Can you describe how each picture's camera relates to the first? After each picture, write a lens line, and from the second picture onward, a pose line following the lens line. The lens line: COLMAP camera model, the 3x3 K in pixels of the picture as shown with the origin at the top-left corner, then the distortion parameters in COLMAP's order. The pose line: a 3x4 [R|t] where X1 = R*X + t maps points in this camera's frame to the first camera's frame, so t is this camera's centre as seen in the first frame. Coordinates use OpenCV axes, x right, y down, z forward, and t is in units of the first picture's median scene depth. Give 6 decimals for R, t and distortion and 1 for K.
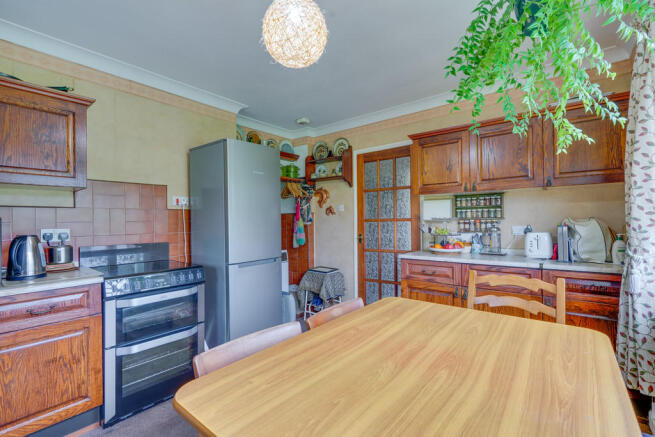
lens RADIAL K [[295.6, 0, 325.6], [0, 295.6, 219.8], [0, 0, 1]] dist [-0.008224, 0.004304]
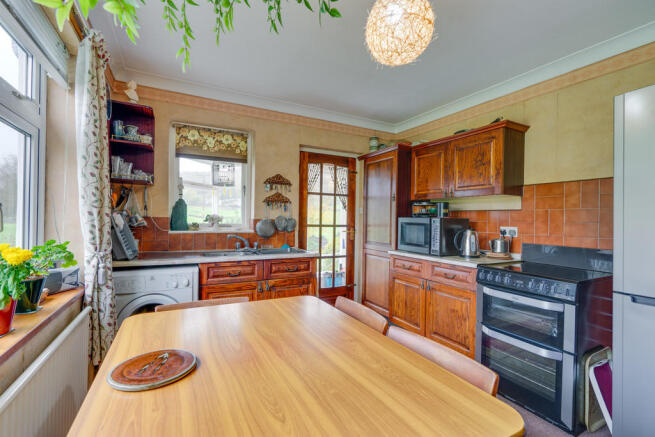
lens RADIAL K [[295.6, 0, 327.8], [0, 295.6, 216.9], [0, 0, 1]] dist [-0.008224, 0.004304]
pose [[-0.385186, -0.000649, -0.922839, 0.815833], [-0.009003, 0.999955, 0.003055, -0.012452], [0.922795, 0.009485, -0.385175, 1.069335]]
